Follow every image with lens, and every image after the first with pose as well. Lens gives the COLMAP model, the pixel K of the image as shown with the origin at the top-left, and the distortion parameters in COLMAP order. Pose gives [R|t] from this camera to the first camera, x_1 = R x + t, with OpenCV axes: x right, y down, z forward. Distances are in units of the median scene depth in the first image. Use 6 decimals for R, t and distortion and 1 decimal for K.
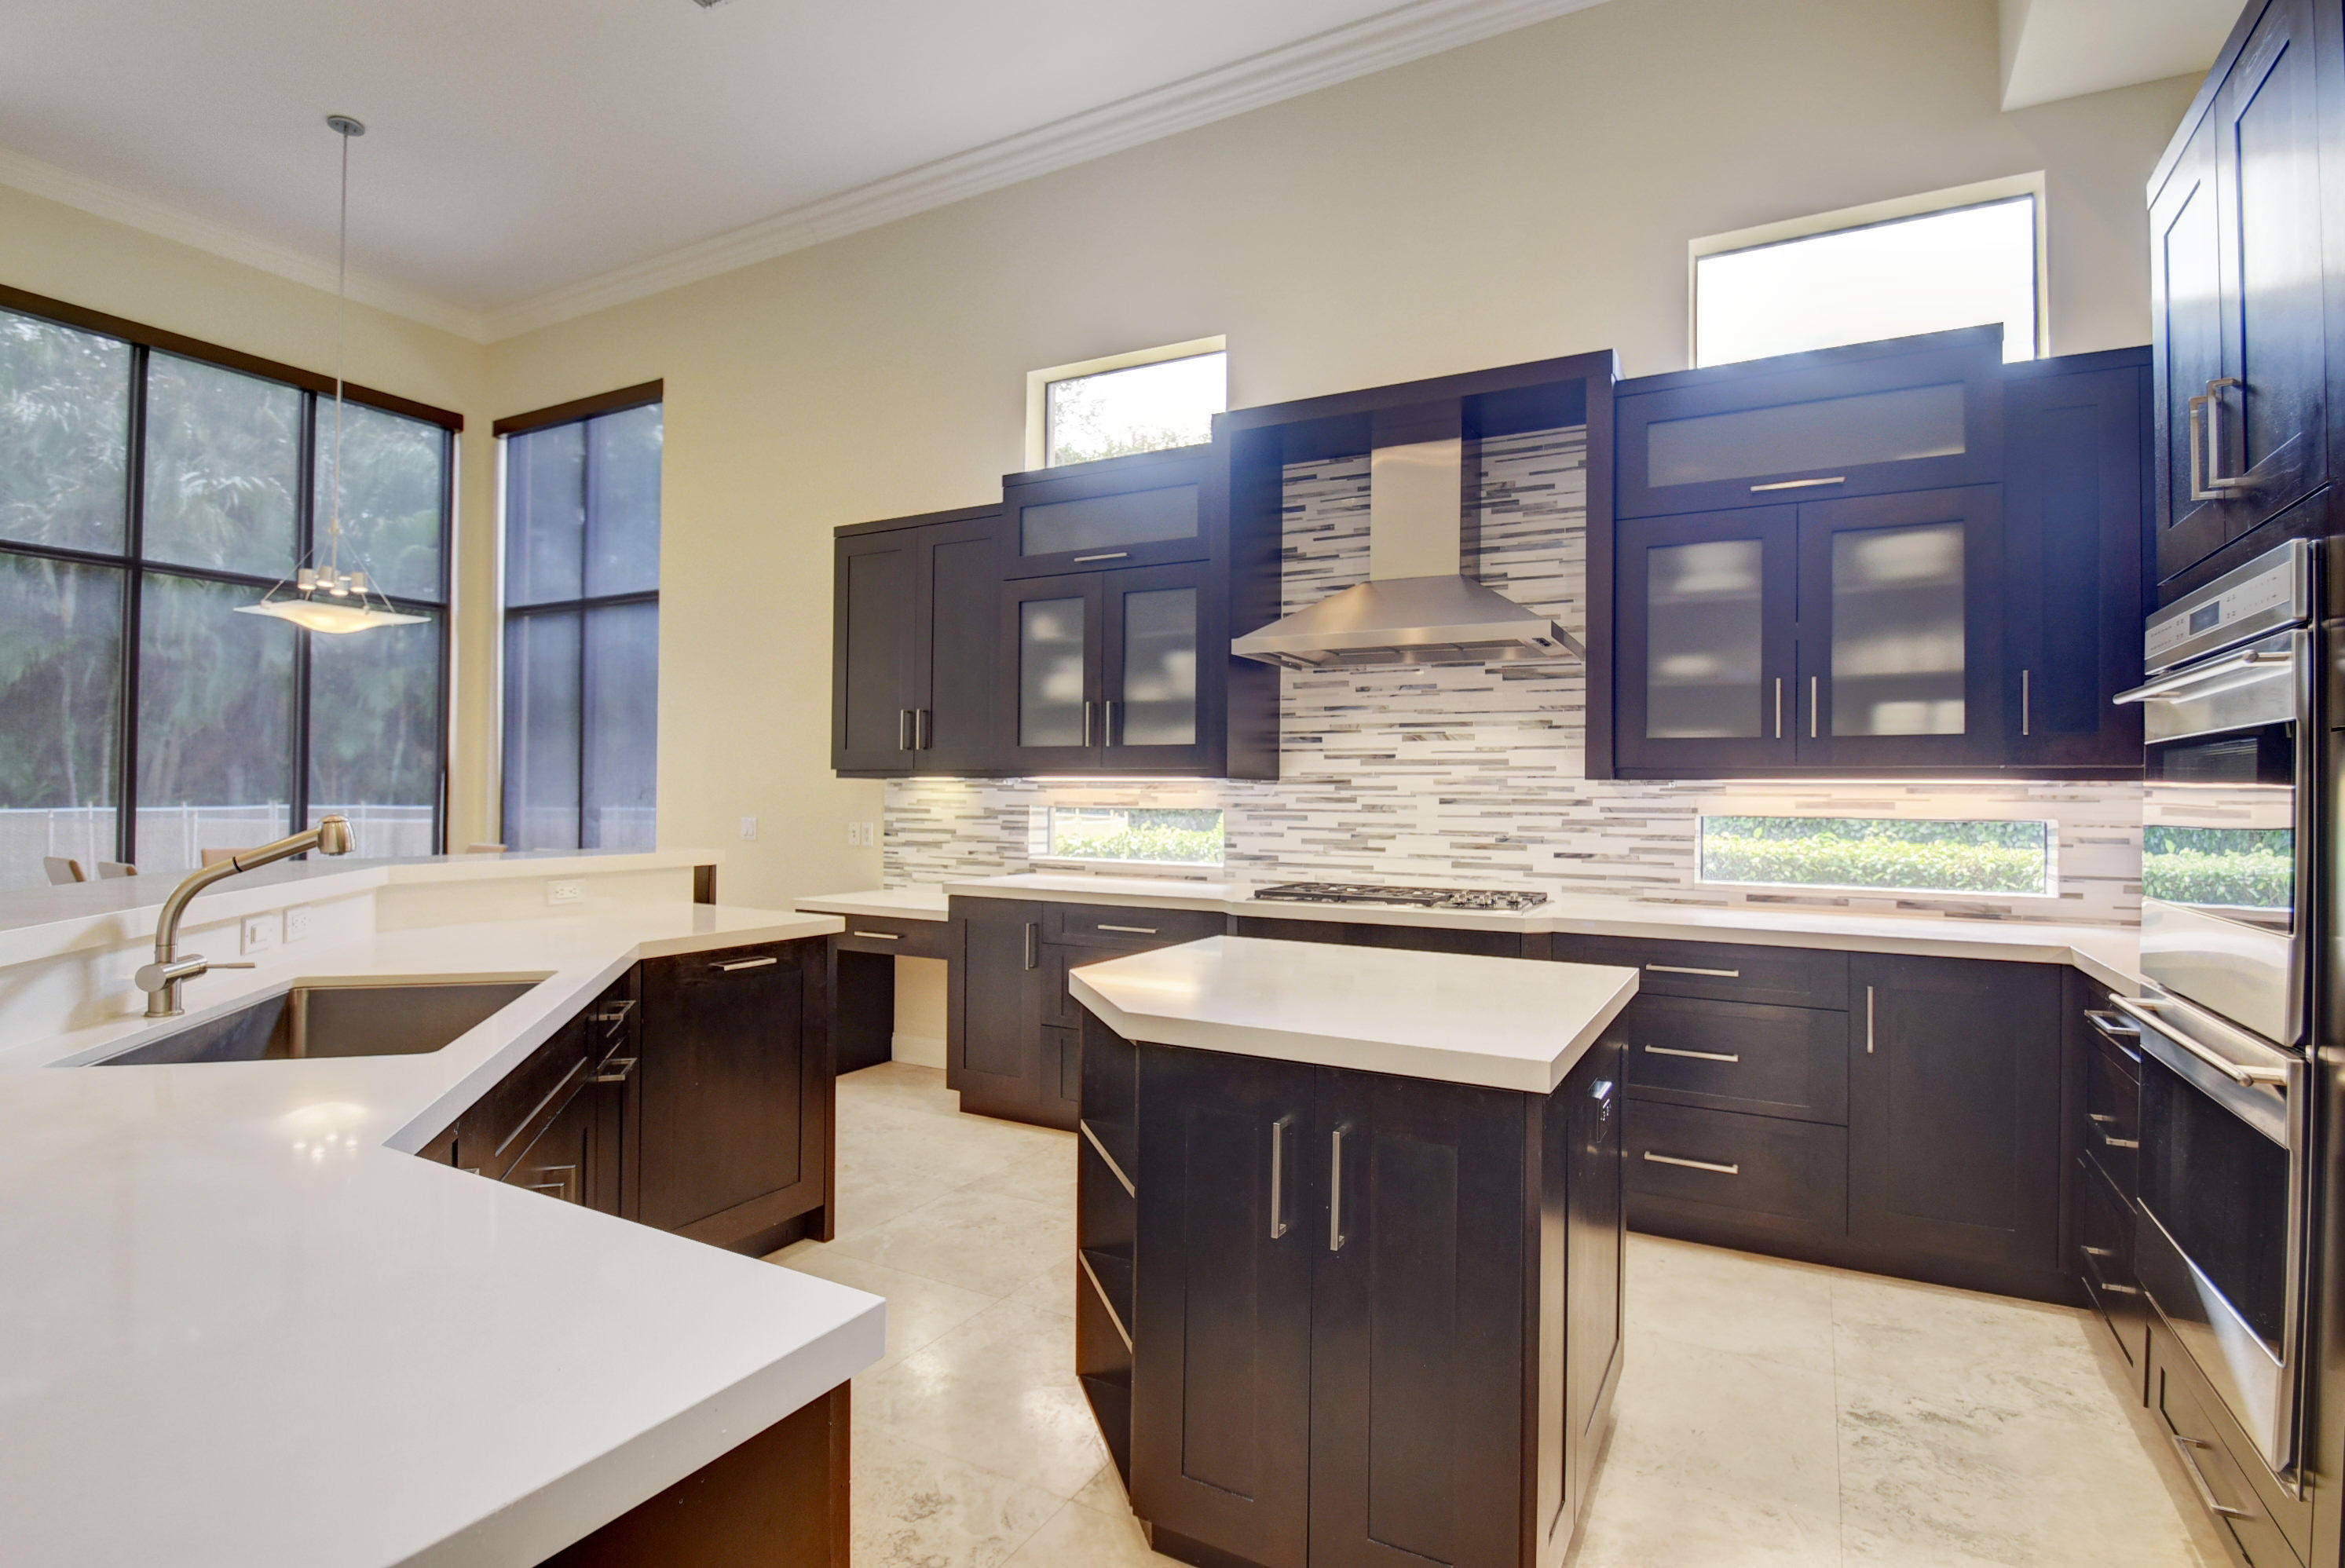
lens RADIAL K [[1170.4, 0, 1159.5], [0, 1170.4, 778.0], [0, 0, 1]] dist [-0.016304, -0.002413]
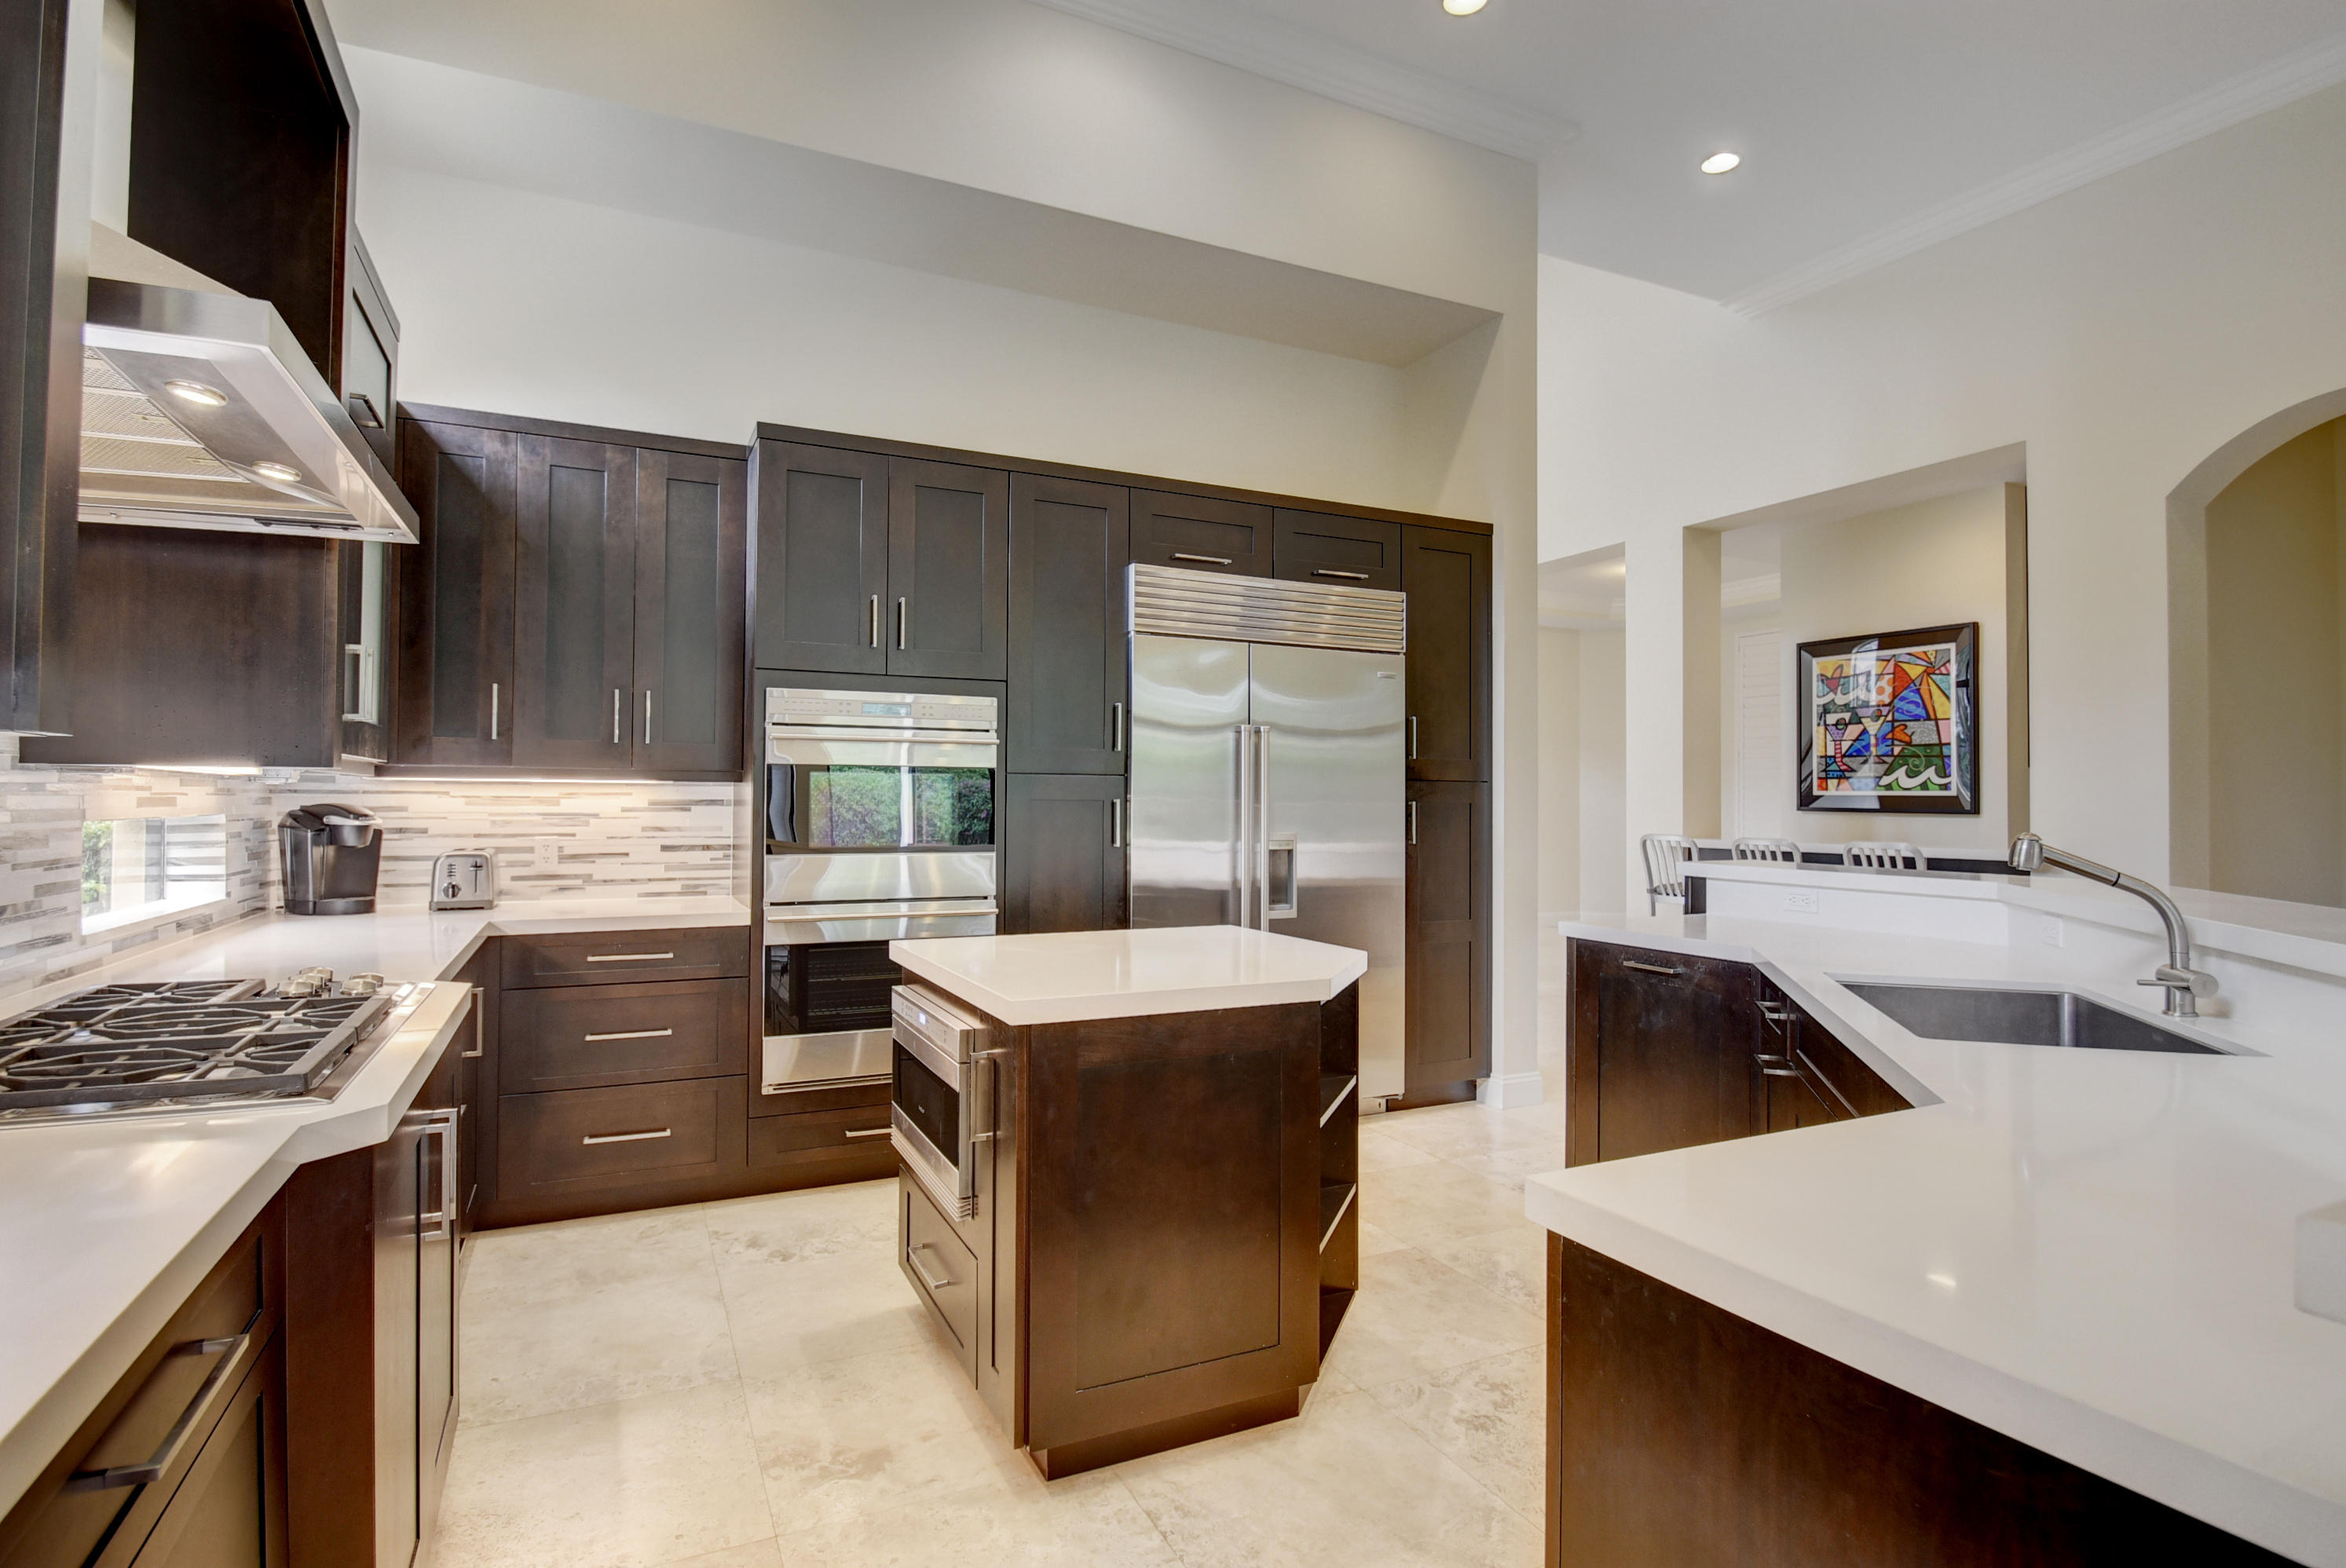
lens RADIAL K [[1170.9, 0, 1170.1], [0, 1170.9, 780.5], [0, 0, 1]] dist [-0.016304, -0.002413]
pose [[-0.821682, -0.002501, 0.569941, -0.290357], [-0.016823, 0.999661, -0.019866, 0.010703], [-0.569699, -0.025912, -0.821445, 1.029588]]
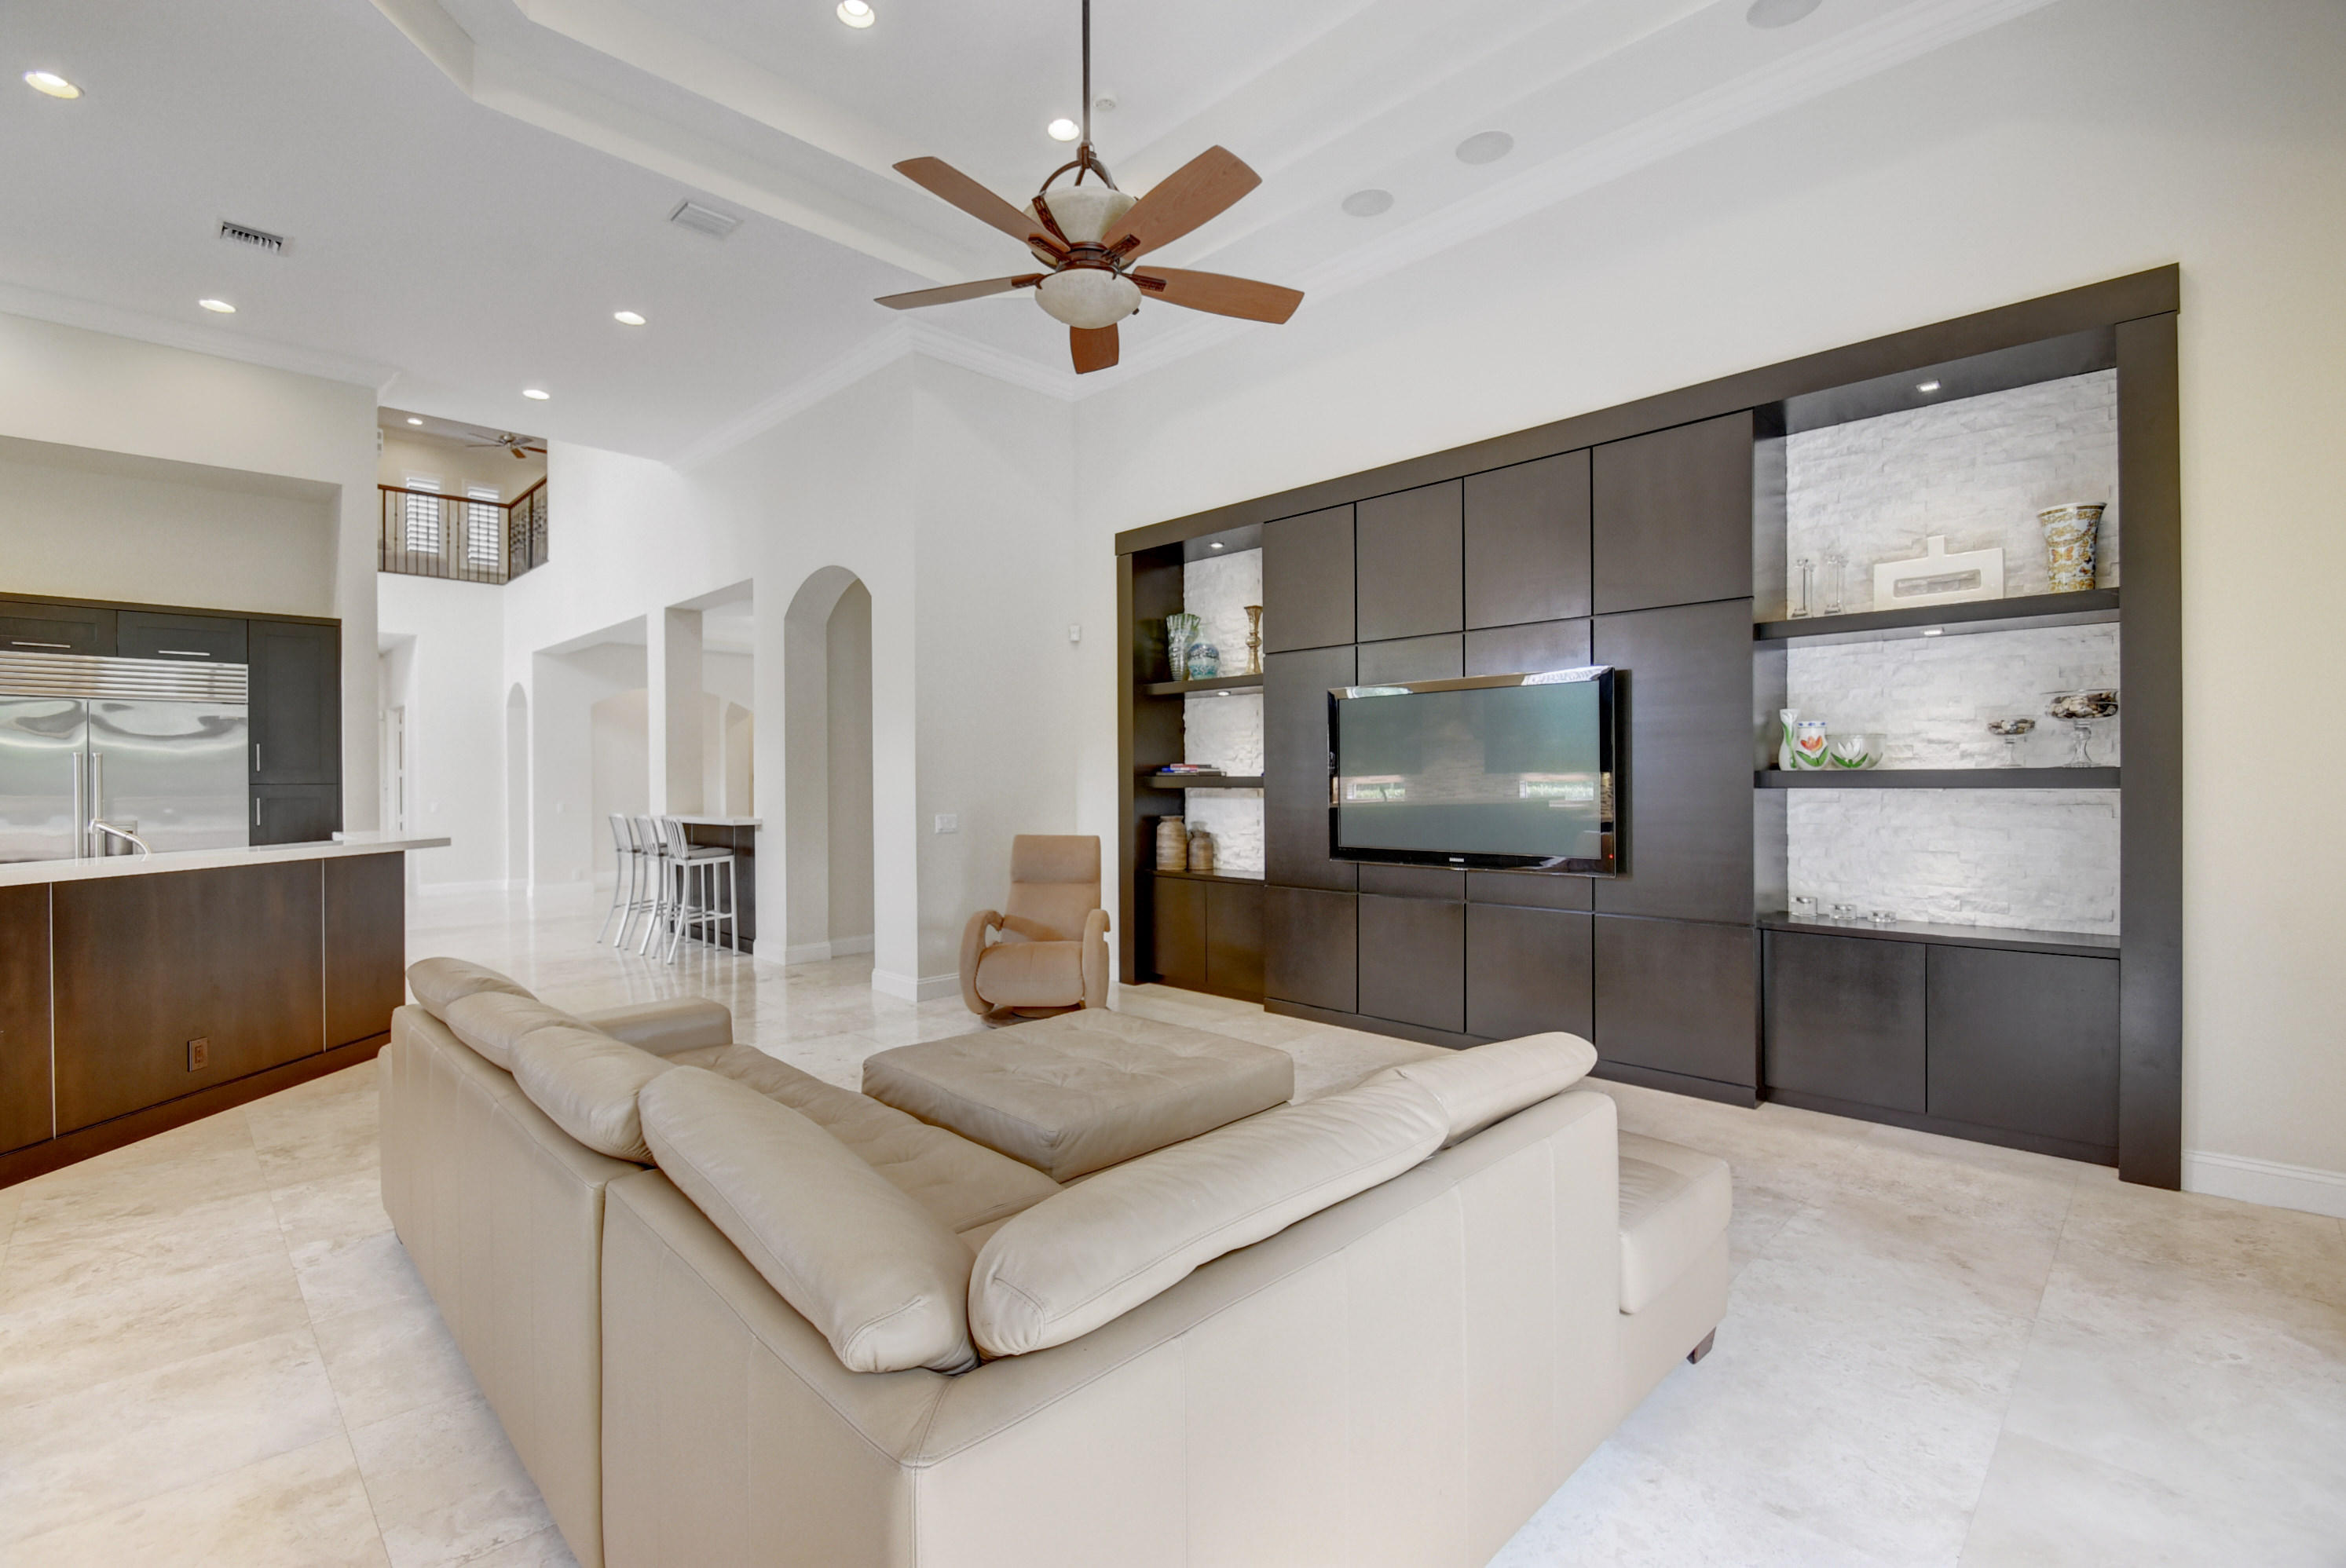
lens RADIAL K [[1042.8, 0, 1172.6], [0, 1042.8, 785.9], [0, 0, 1]] dist [-0.017049, -0.000922]
pose [[-0.963534, -0.007337, 0.267485, -1.549485], [-0.008374, 0.999961, -0.002738, -0.017985], [-0.267454, -0.004878, -0.963558, 1.096736]]
